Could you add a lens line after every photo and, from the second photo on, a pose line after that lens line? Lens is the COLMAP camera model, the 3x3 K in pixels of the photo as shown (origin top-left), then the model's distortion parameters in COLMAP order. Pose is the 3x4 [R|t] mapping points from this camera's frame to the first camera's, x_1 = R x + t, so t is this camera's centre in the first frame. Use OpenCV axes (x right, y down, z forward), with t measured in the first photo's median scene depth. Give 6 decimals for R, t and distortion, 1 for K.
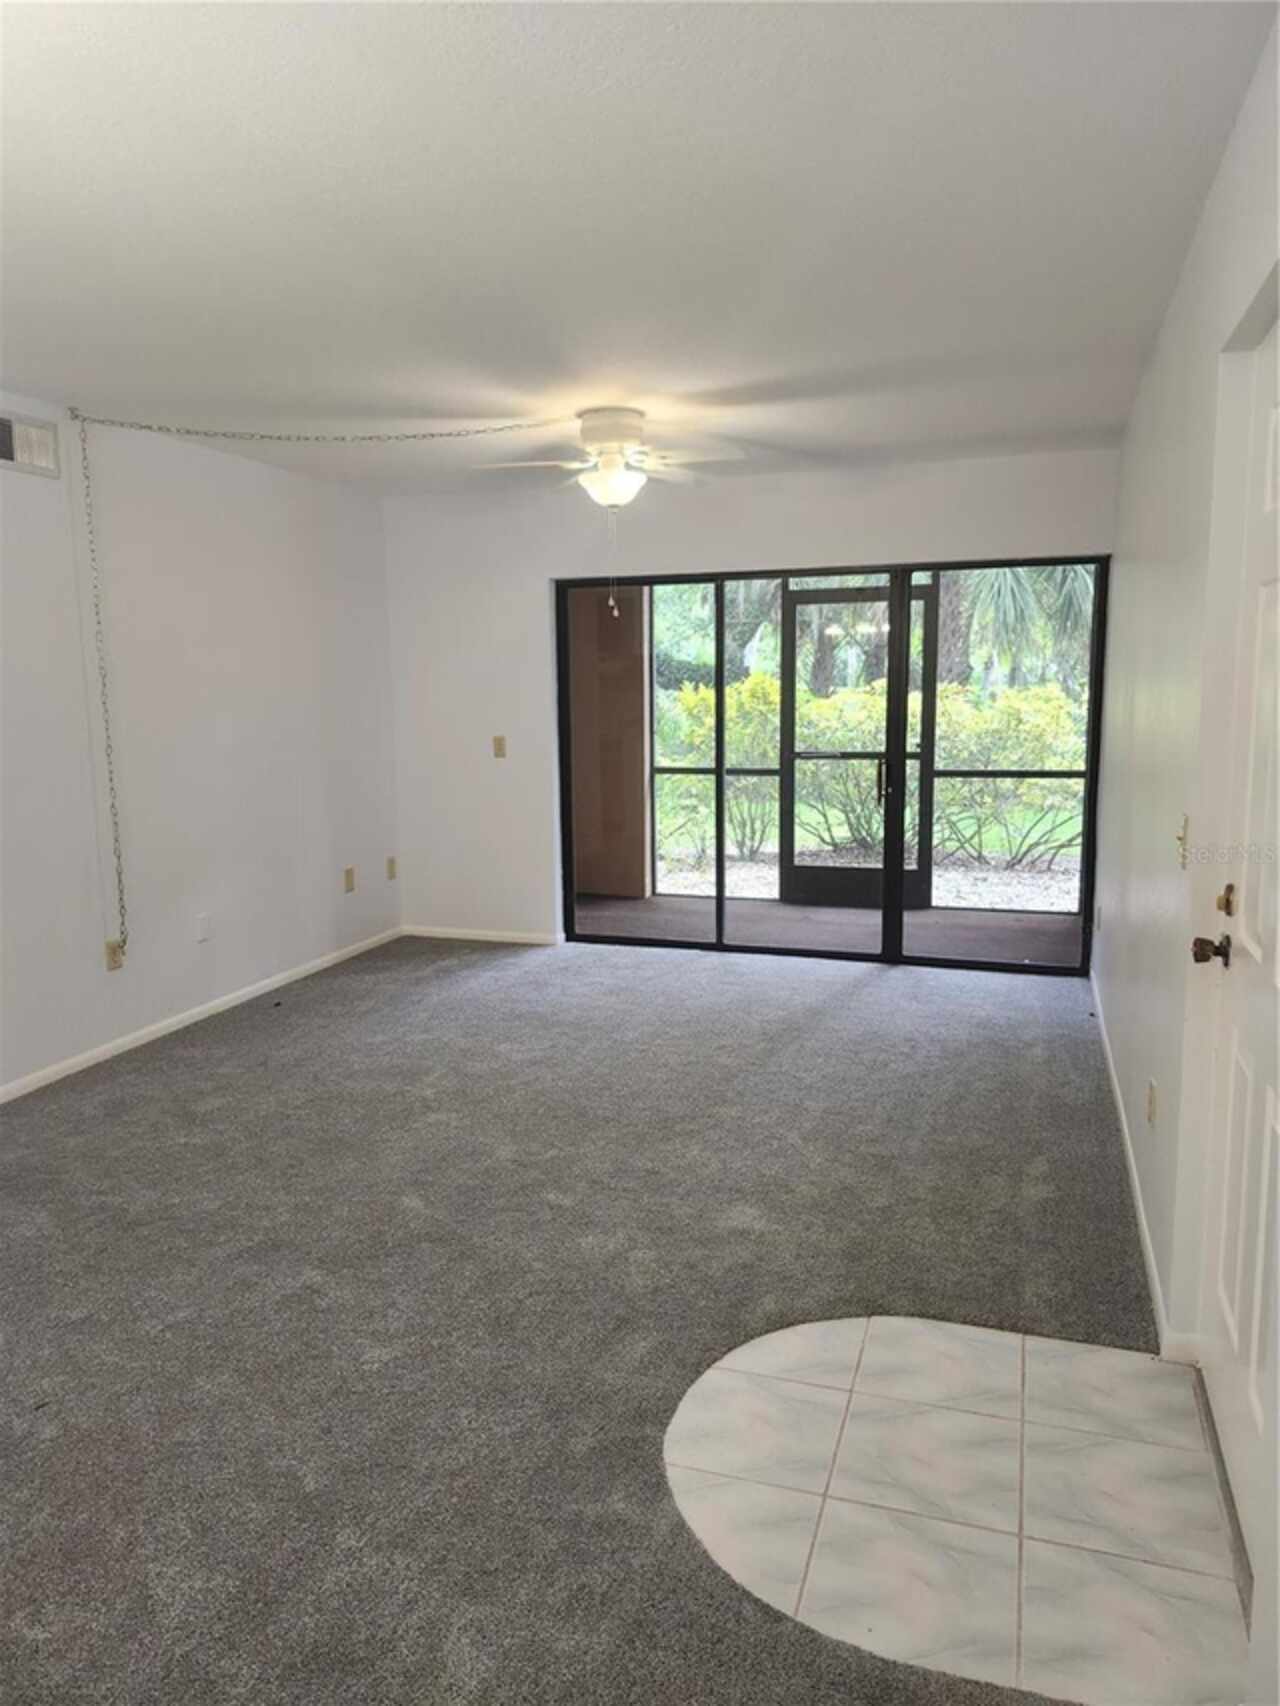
lens RADIAL K [[1185.1, 0, 642.6], [0, 1185.1, 849.7], [0, 0, 1]] dist [0.021554, 0.002197]
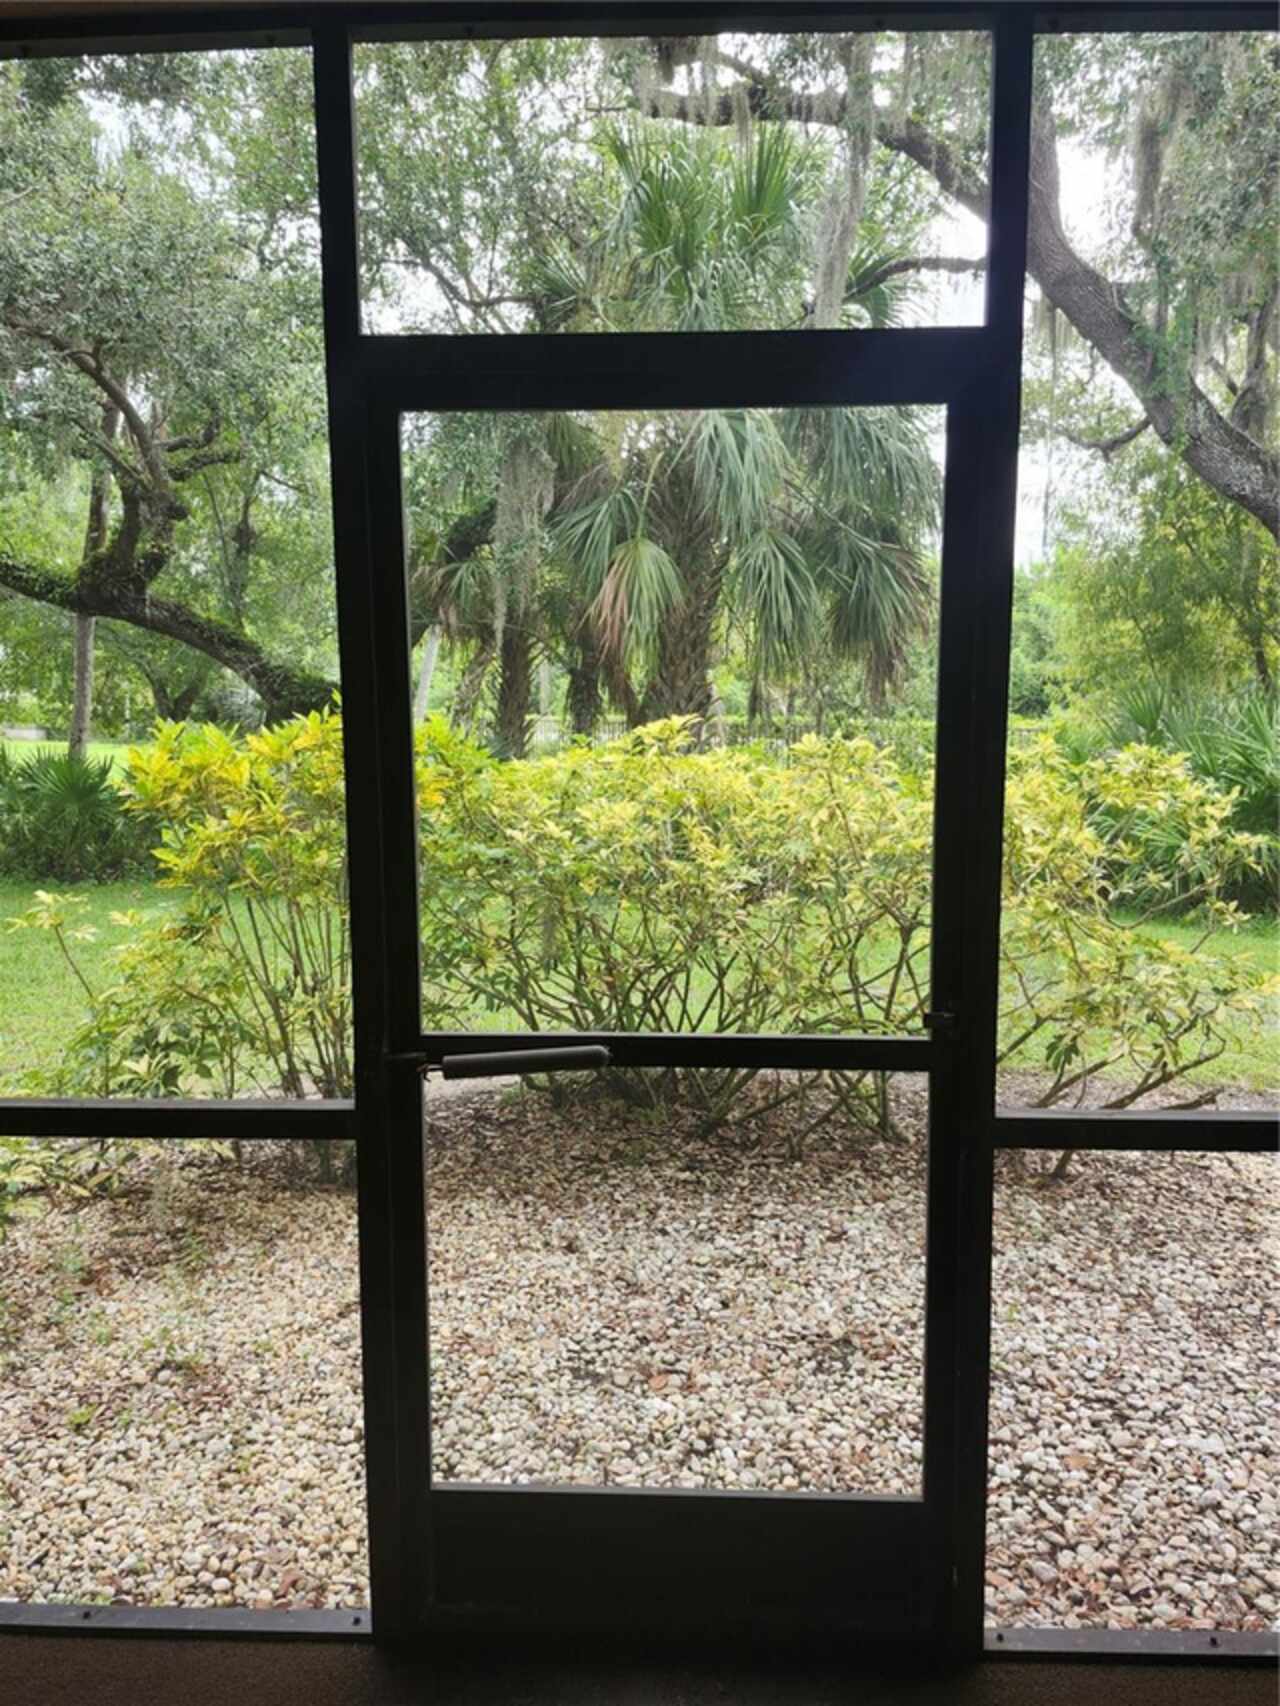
lens RADIAL K [[1185.1, 0, 642.6], [0, 1185.1, 849.7], [0, 0, 1]] dist [0.021554, 0.002197]
pose [[0.964616, -0.022579, 0.262692, 0.109063], [0.028651, 0.999403, -0.019308, -0.113335], [-0.262099, 0.026151, 0.964687, 0.755789]]
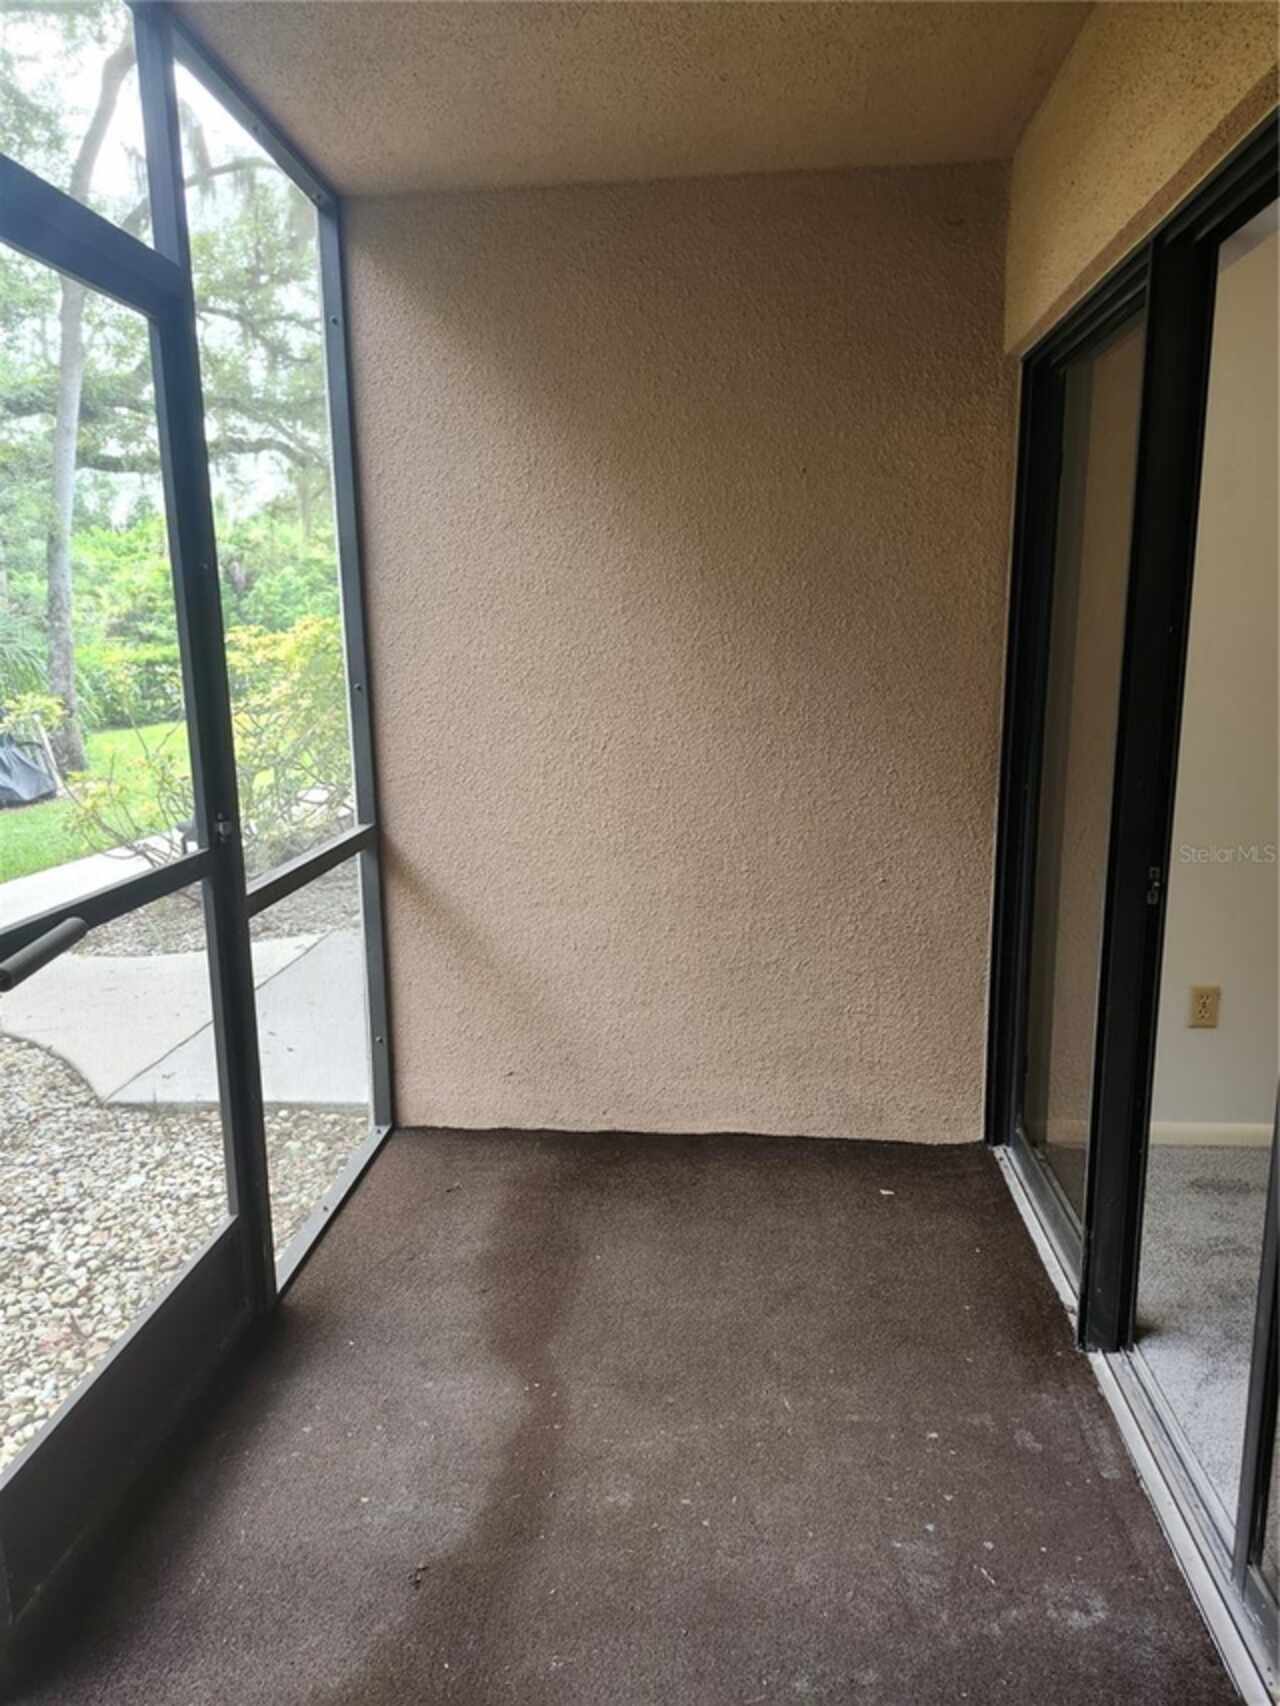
lens RADIAL K [[1185.1, 0, 642.6], [0, 1185.1, 849.7], [0, 0, 1]] dist [0.021554, 0.002197]
pose [[-0.223004, -0.165510, 0.960664, -0.079100], [0.152669, 0.967391, 0.202108, -0.121164], [-0.962788, 0.191734, -0.190464, 0.923202]]
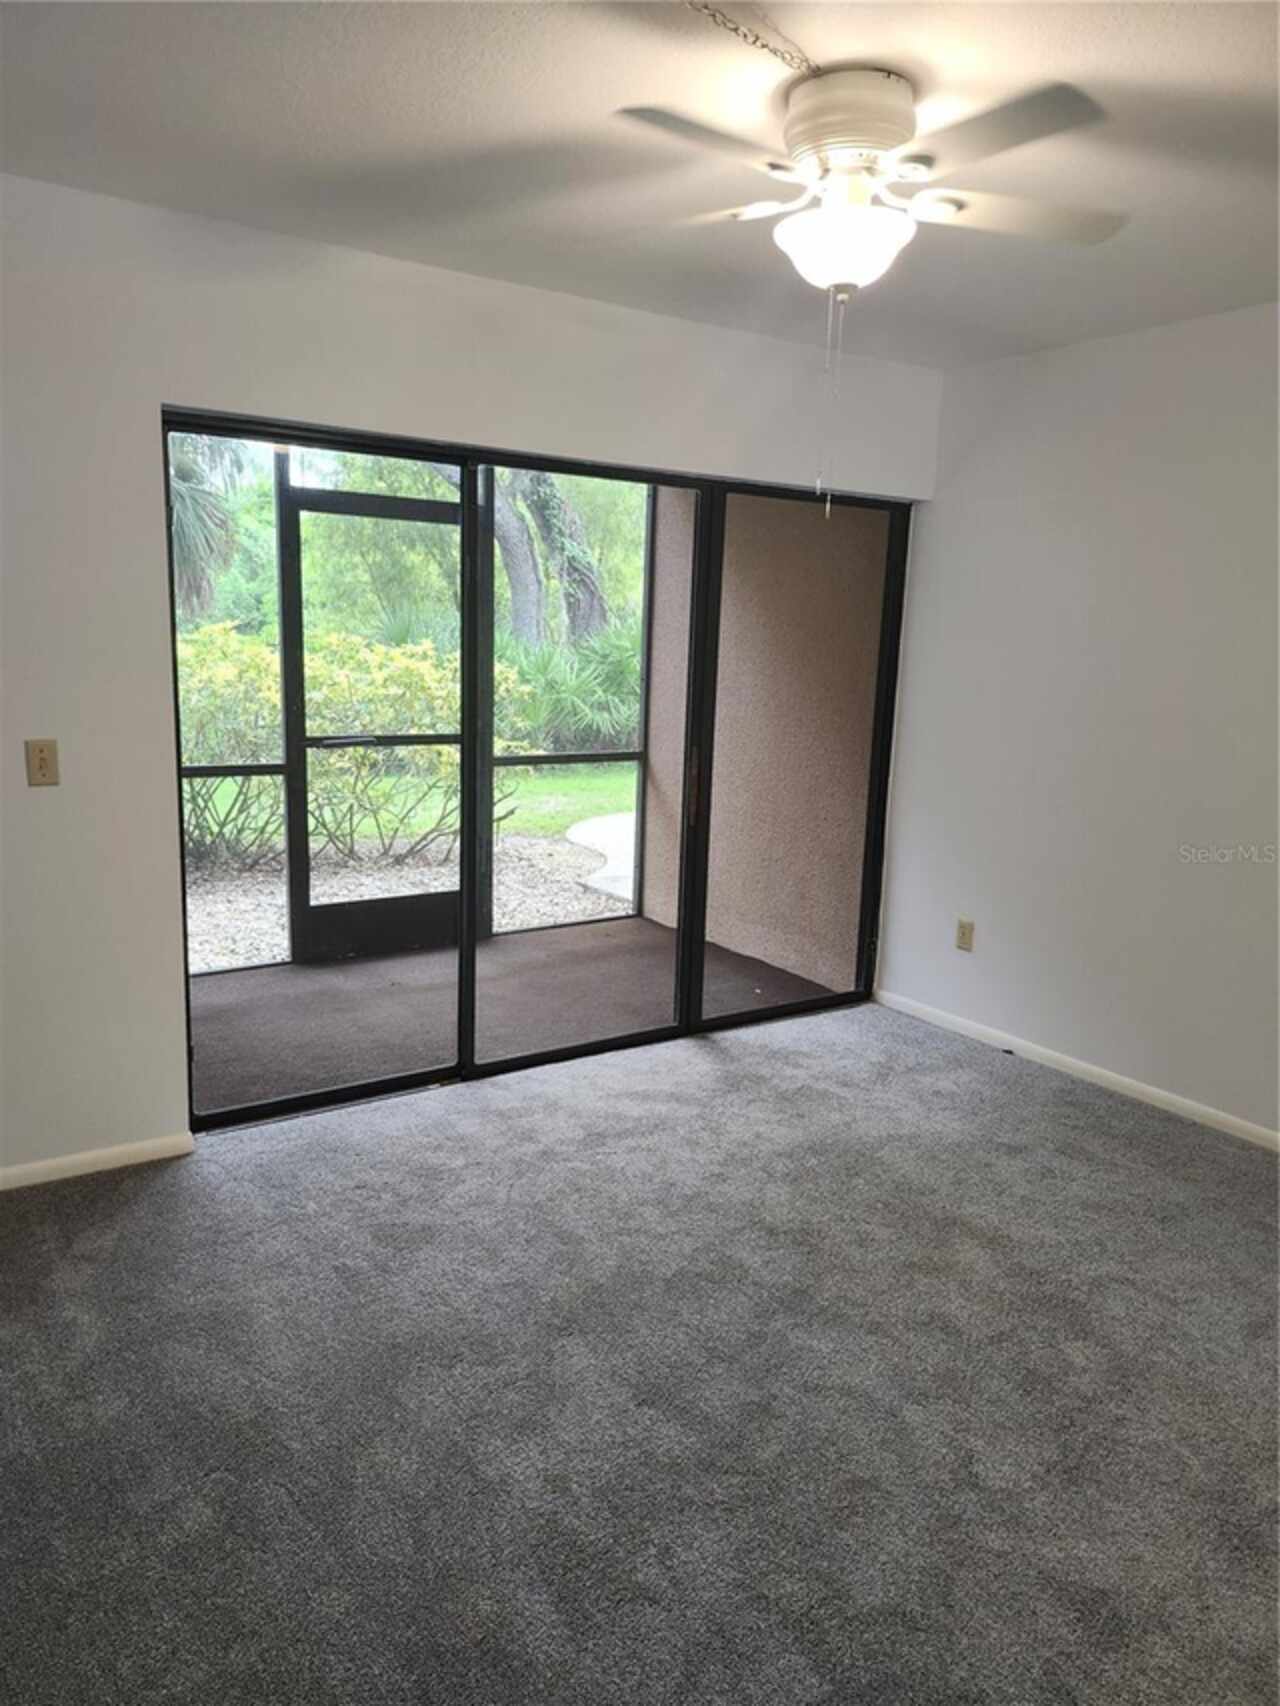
lens RADIAL K [[1188.7, 0, 640.0], [0, 1188.7, 853.0], [0, 0, 1]] dist [0.127153, -0.177212]
pose [[0.613451, -0.119316, 0.780668, -0.282757], [0.080892, 0.992815, 0.088175, -0.061985], [-0.785579, 0.009059, 0.618695, 0.445647]]
